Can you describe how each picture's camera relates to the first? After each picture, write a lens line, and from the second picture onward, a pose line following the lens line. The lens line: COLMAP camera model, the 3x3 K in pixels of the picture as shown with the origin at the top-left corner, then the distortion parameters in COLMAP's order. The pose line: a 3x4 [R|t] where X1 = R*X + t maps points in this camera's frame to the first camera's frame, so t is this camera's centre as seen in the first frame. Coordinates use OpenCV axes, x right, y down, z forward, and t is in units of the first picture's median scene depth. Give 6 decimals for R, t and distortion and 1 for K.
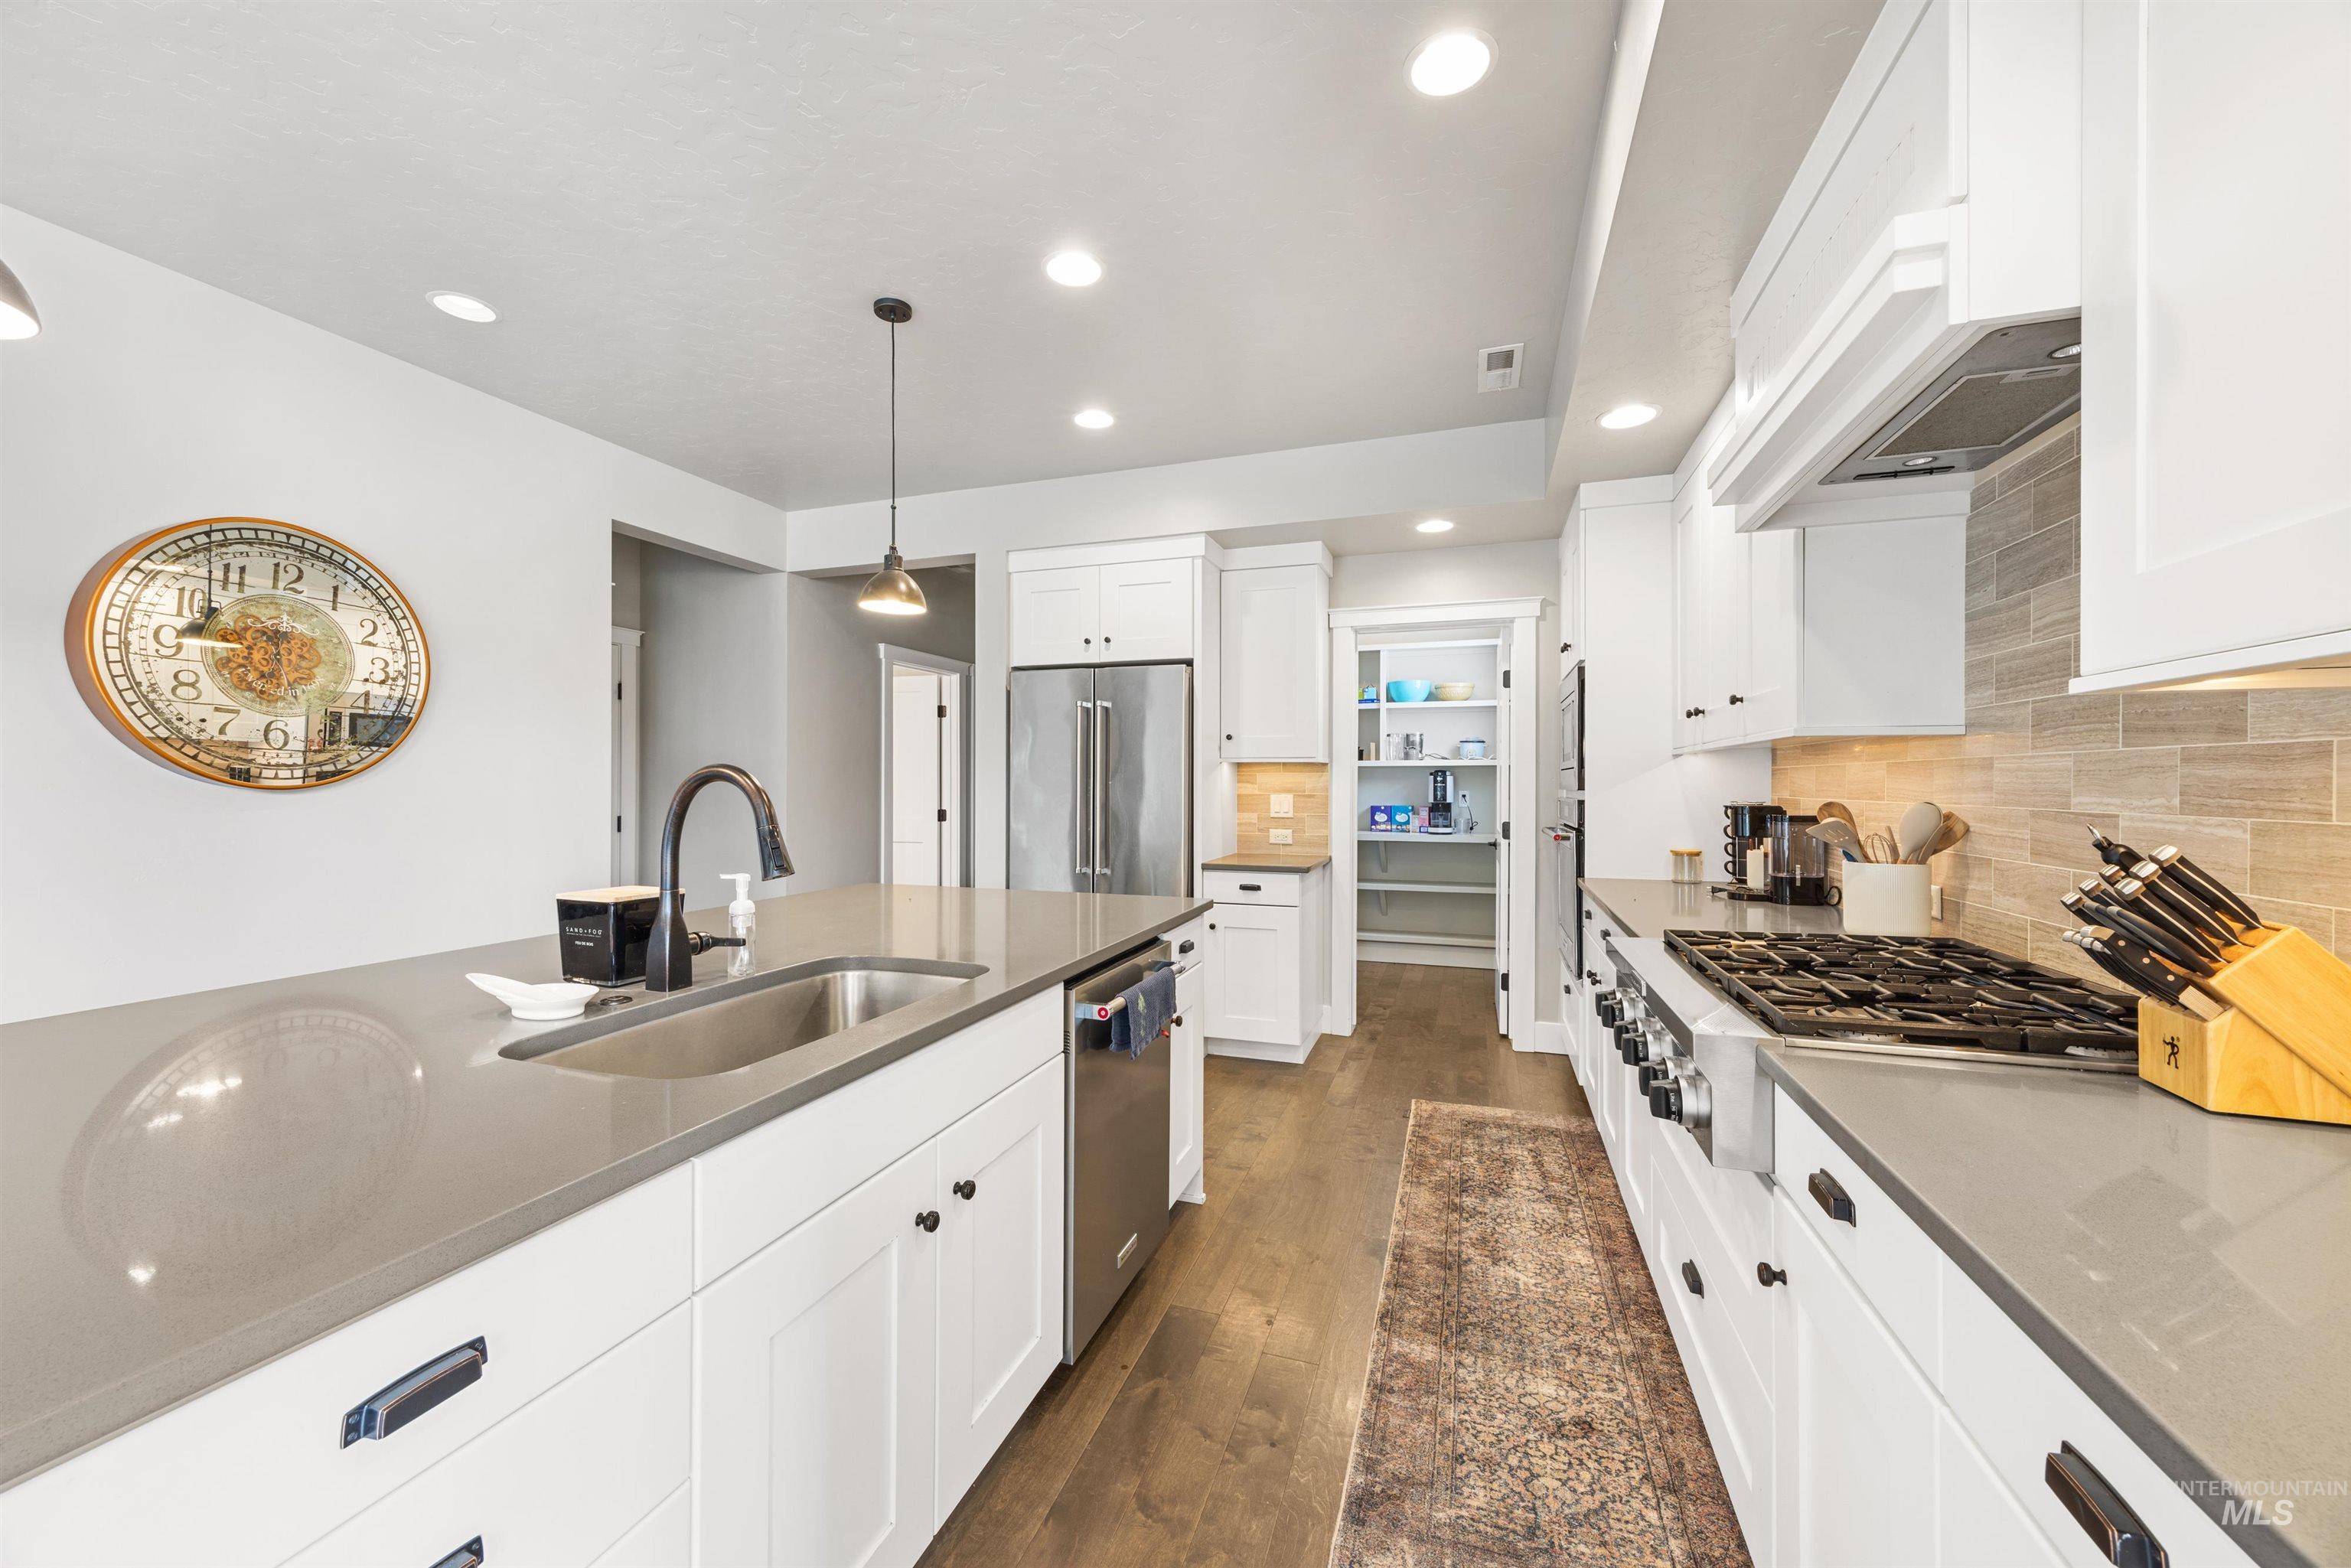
lens RADIAL K [[894.2, 0, 1162.8], [0, 894.2, 782.7], [0, 0, 1]] dist [0.001288, 0.000189]
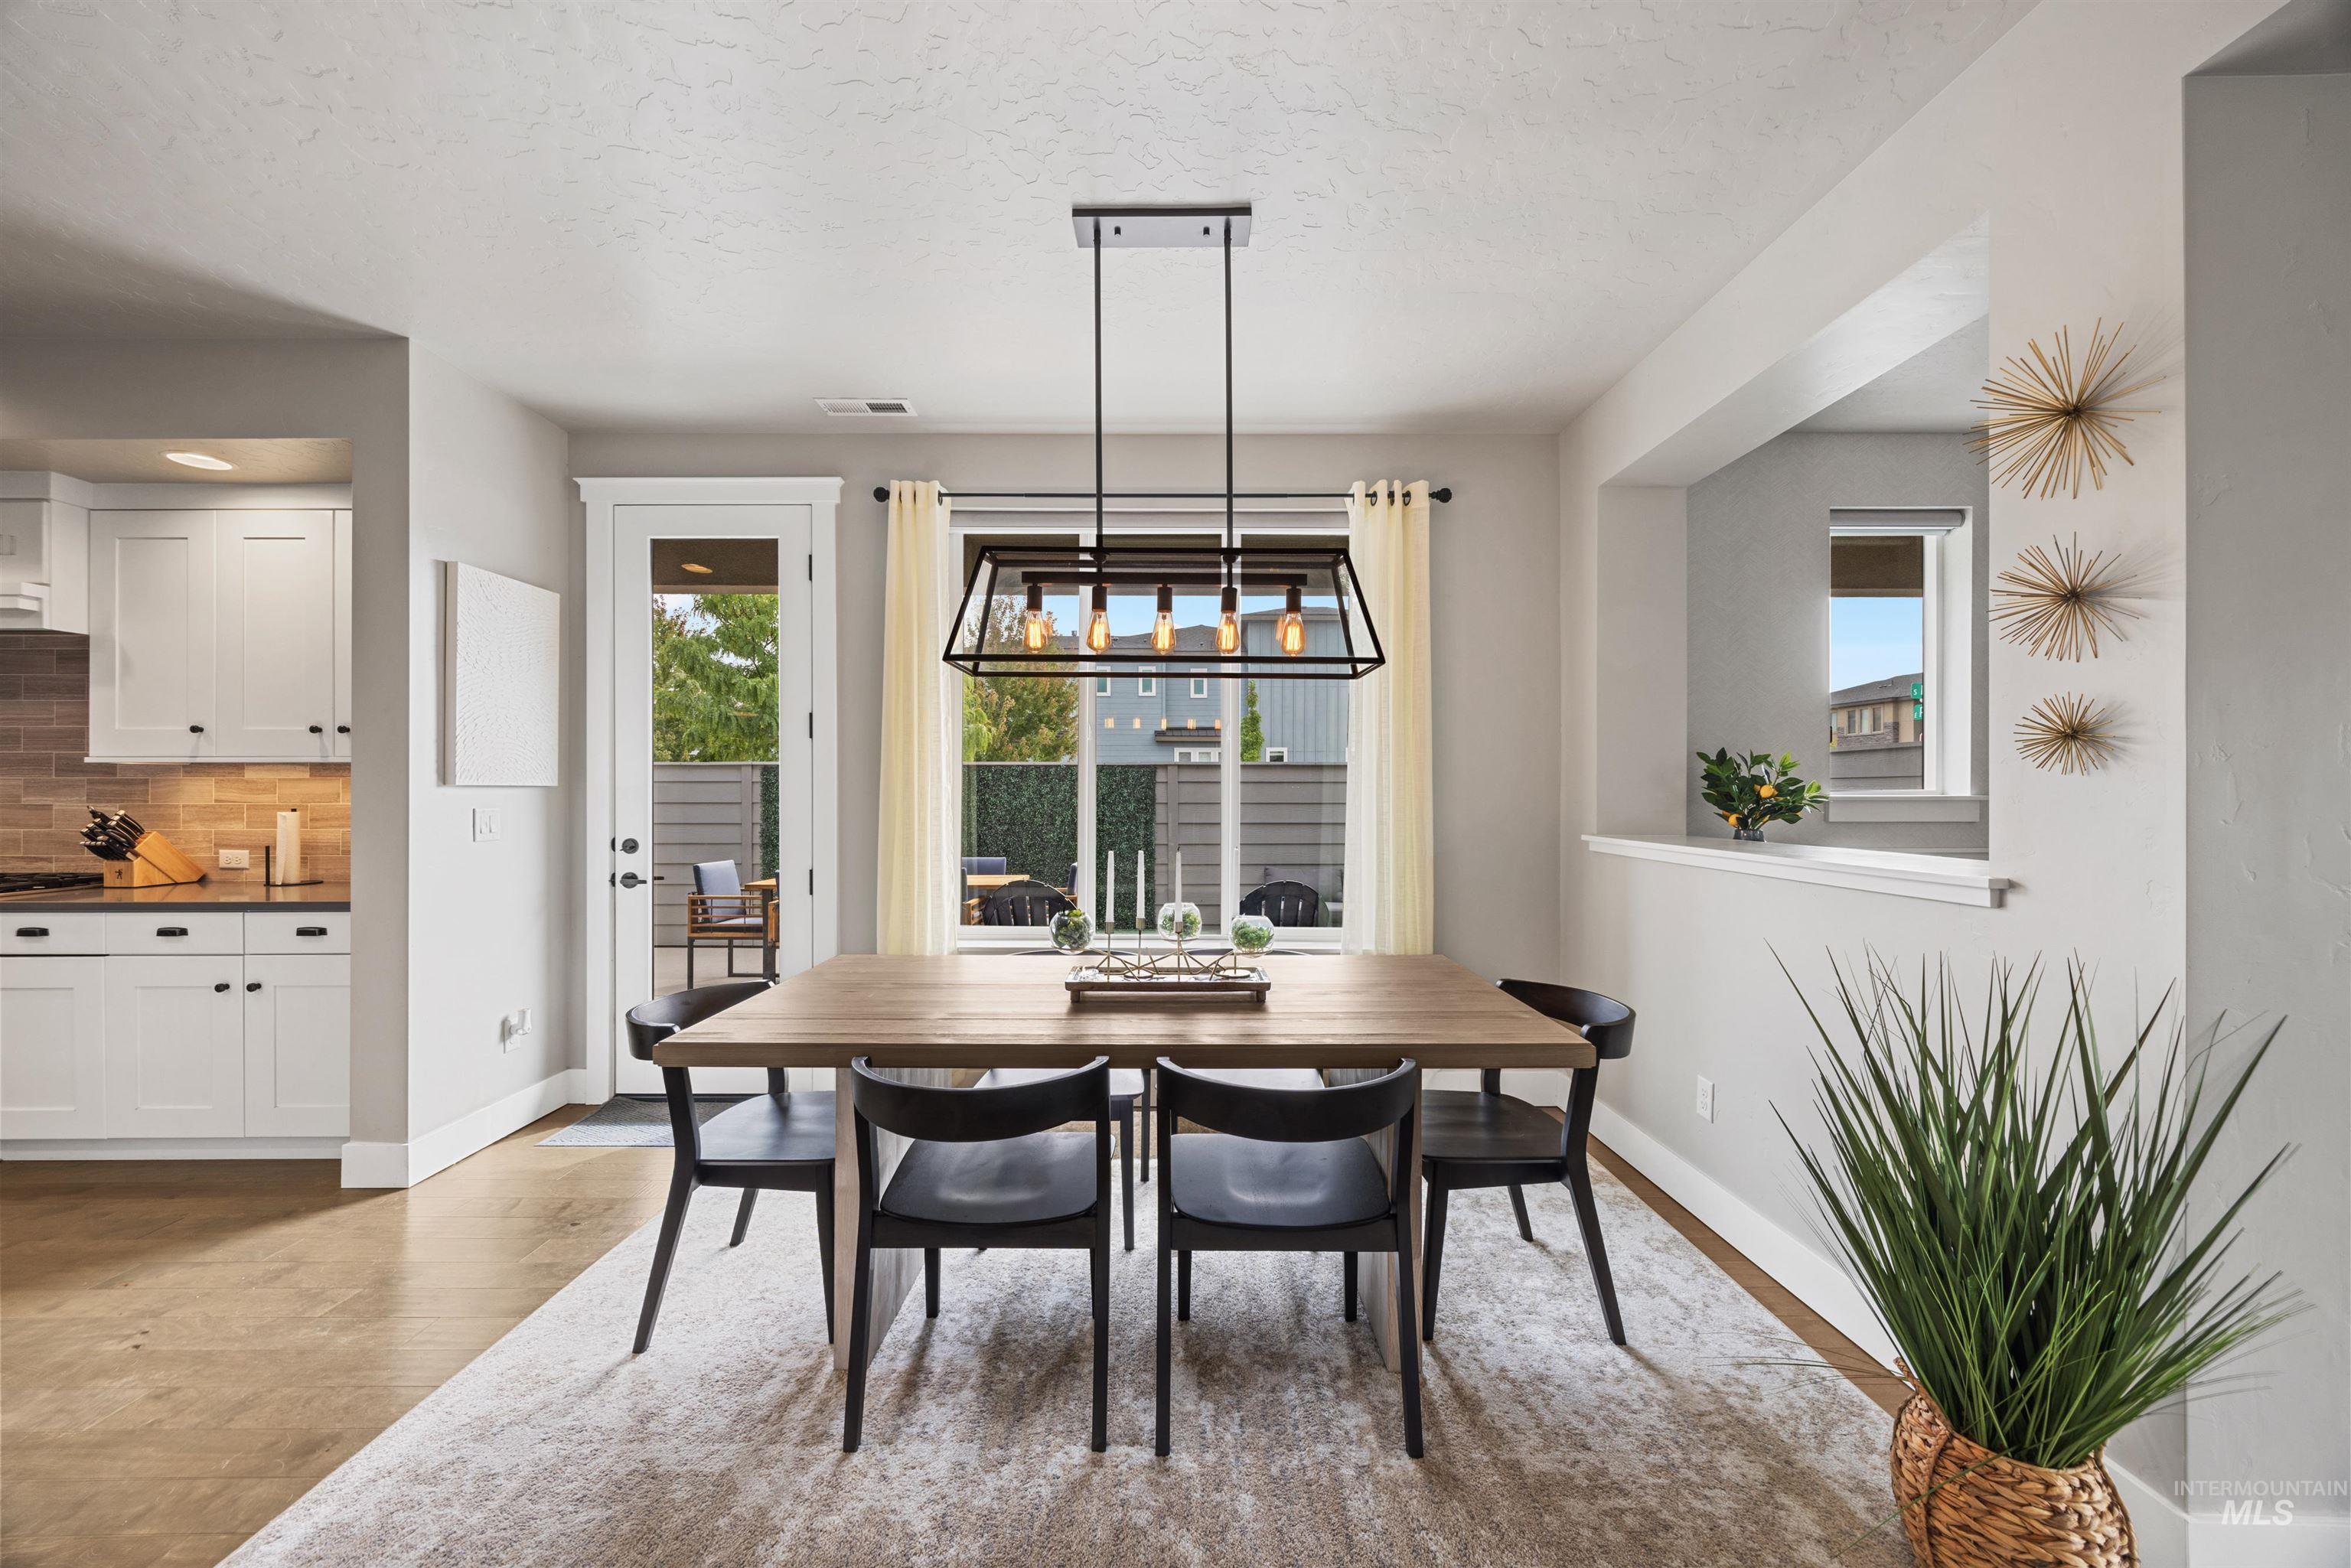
lens RADIAL K [[892.2, 0, 1172.3], [0, 892.2, 790.9], [0, 0, 1]] dist [-0.000306, 0.000059]
pose [[-0.334968, -0.003195, 0.942224, -1.381371], [-0.000227, 0.999994, 0.003310, -0.006057], [-0.942229, 0.000895, -0.334967, -0.654404]]
